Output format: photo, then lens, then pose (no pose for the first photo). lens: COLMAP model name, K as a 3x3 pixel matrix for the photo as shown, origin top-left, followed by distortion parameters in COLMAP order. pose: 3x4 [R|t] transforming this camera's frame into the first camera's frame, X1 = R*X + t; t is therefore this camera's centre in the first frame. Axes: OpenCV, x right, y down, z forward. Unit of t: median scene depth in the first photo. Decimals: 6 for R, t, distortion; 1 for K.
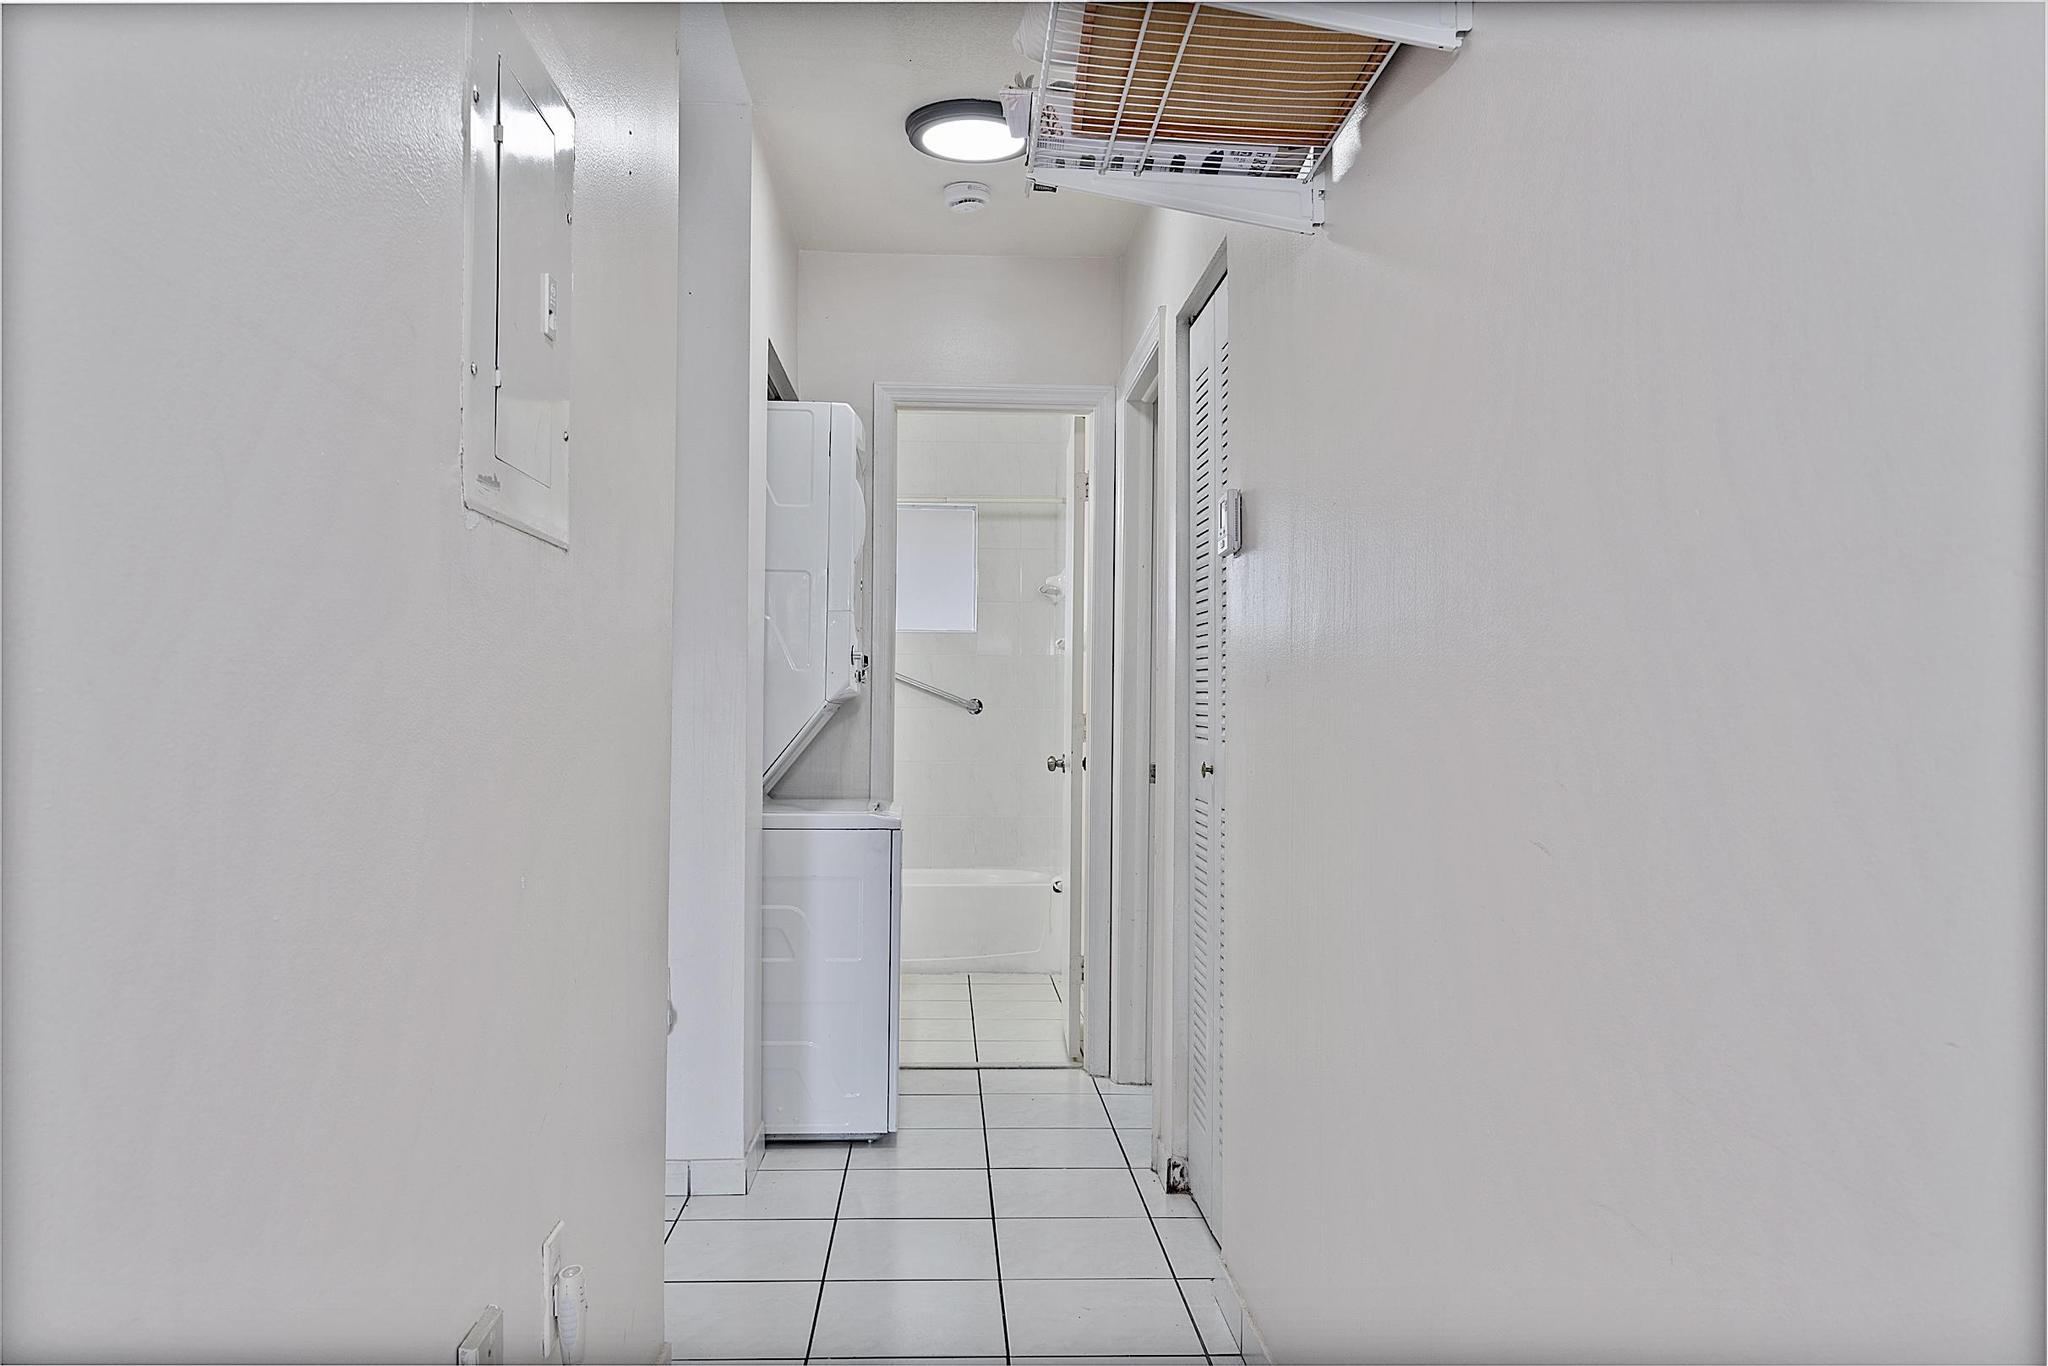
lens RADIAL K [[1502.3, 0, 1023.0], [0, 1502.3, 687.5], [0, 0, 1]] dist [0.015929, -0.004690]
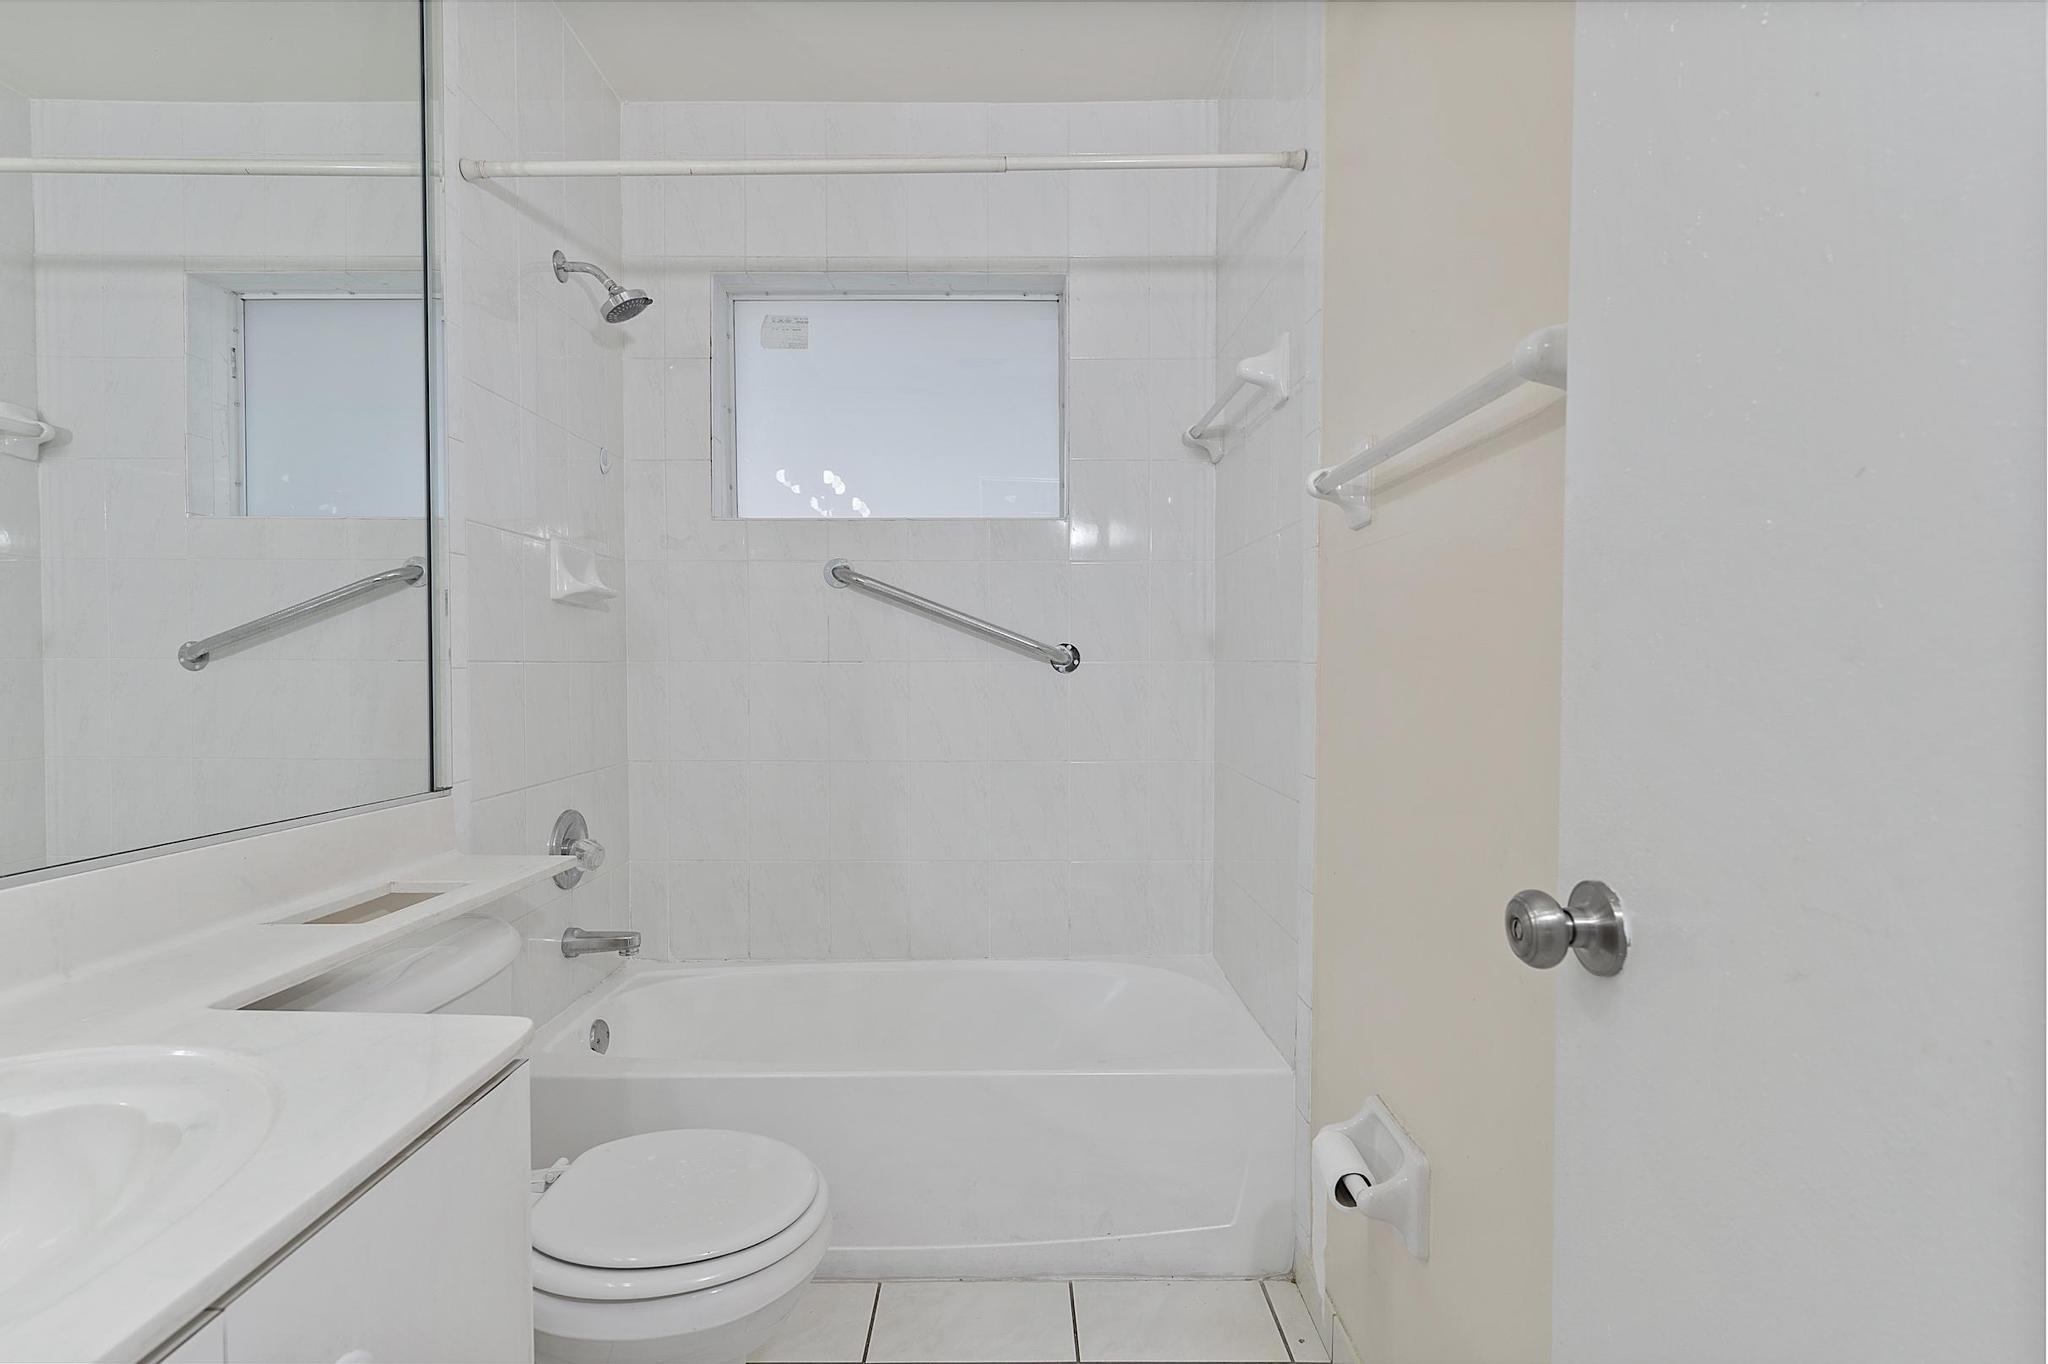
lens RADIAL K [[973.1, 0, 1013.9], [0, 973.1, 687.2], [0, 0, 1]] dist [0.005566, 0.001134]
pose [[0.998915, -0.000851, -0.046556, -0.034591], [0.002102, 0.999638, 0.026821, 0.013876], [0.046516, -0.026890, 0.998556, 0.648407]]
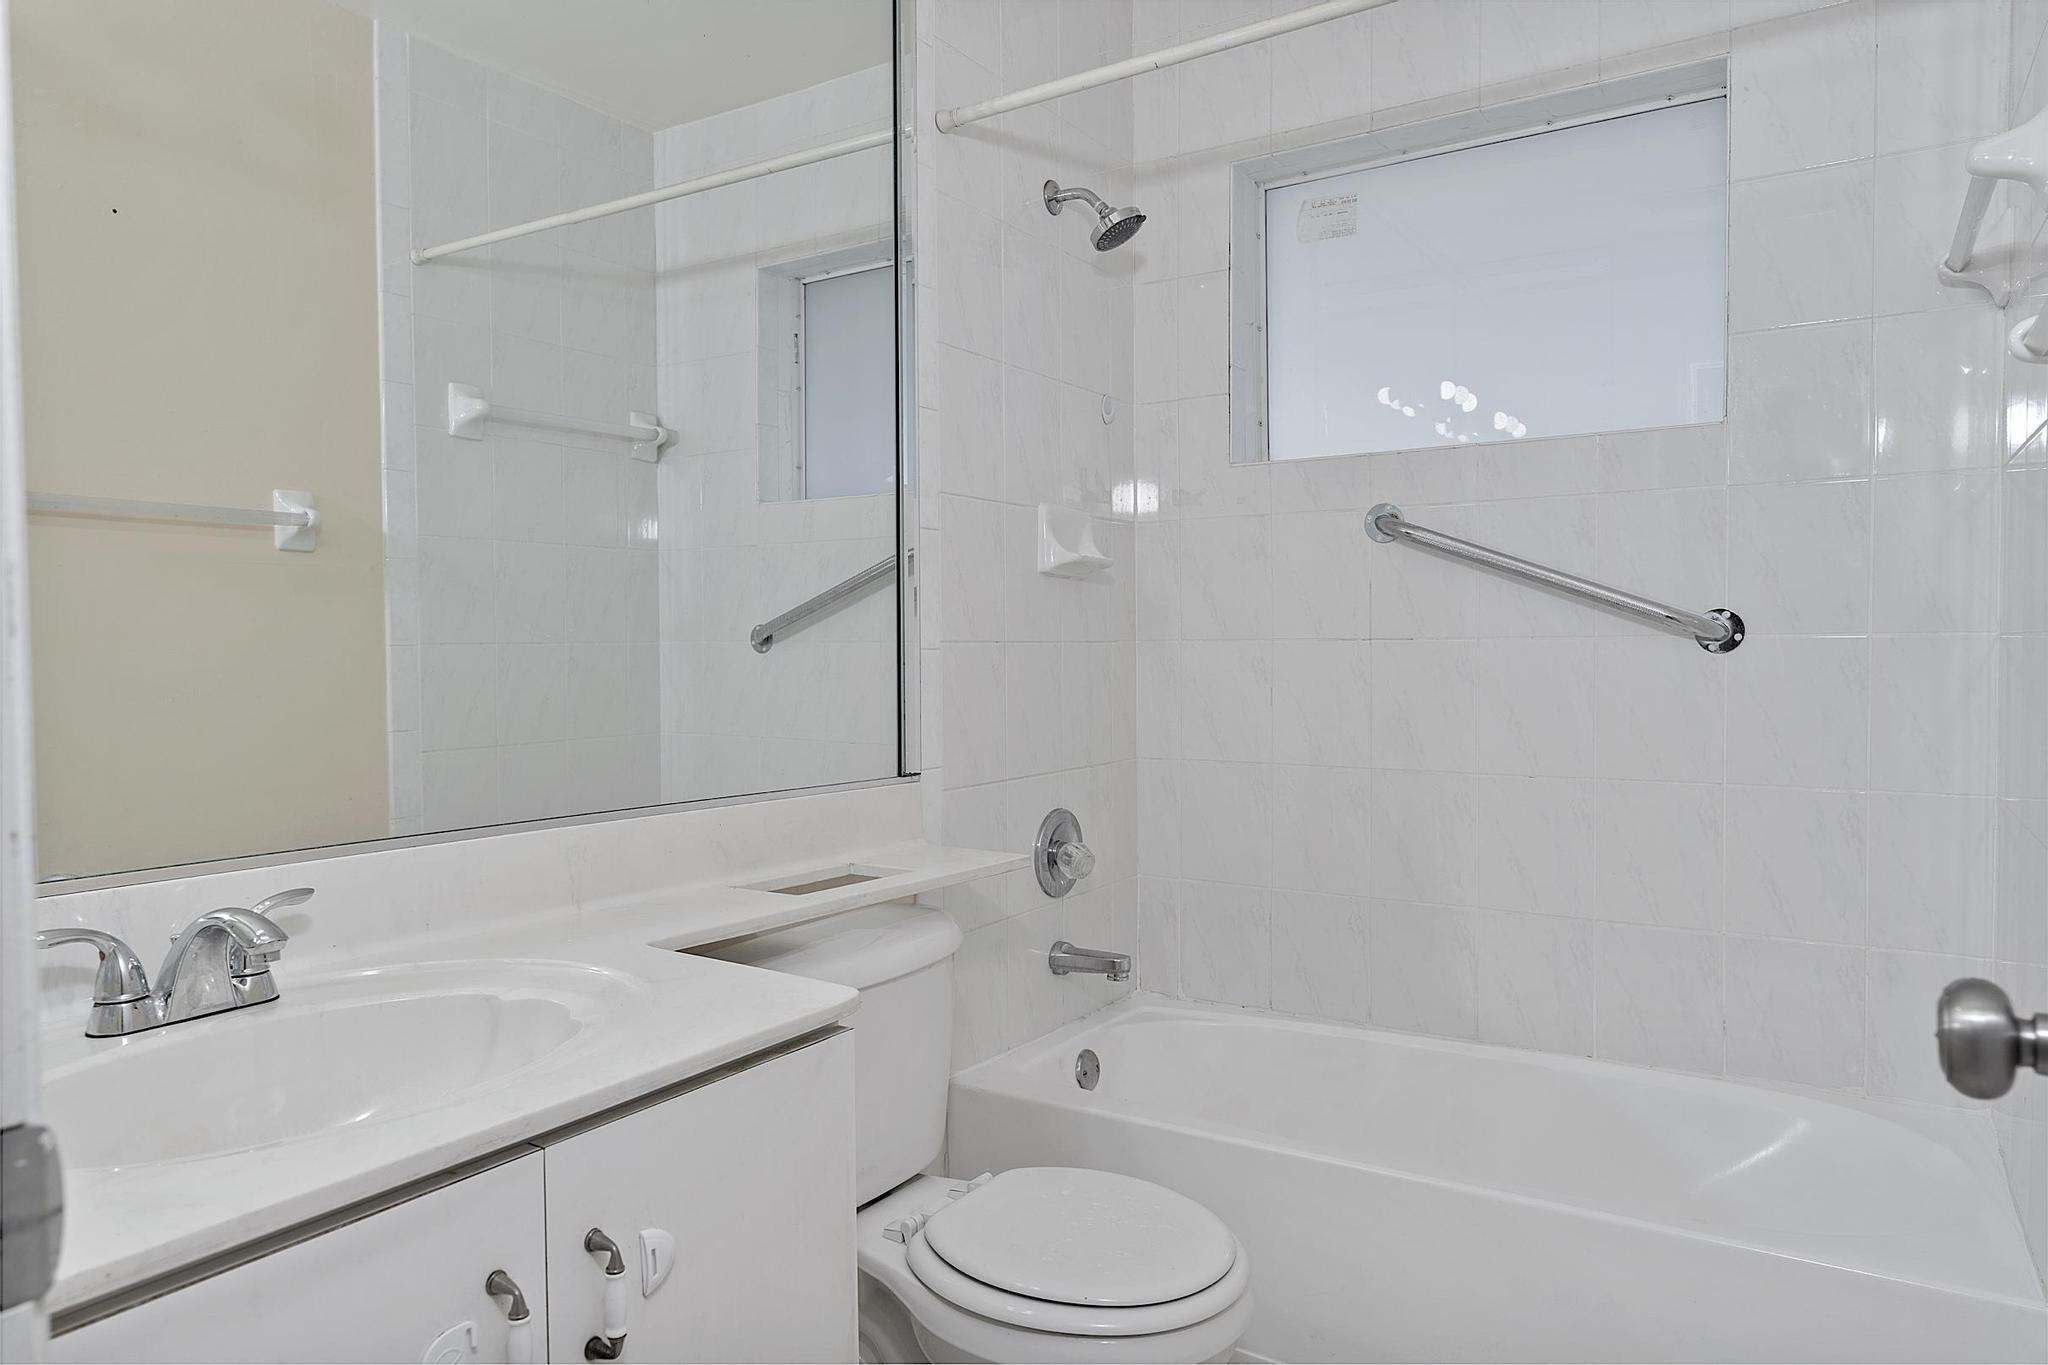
lens RADIAL K [[1309.5, 0, 1030.4], [0, 1309.5, 684.7], [0, 0, 1]] dist [0.012392, 0.006779]
pose [[0.822193, 0.009905, -0.569122, 0.012482], [0.008896, 0.999503, 0.030247, 0.014700], [0.569139, -0.029932, 0.821696, 0.642530]]
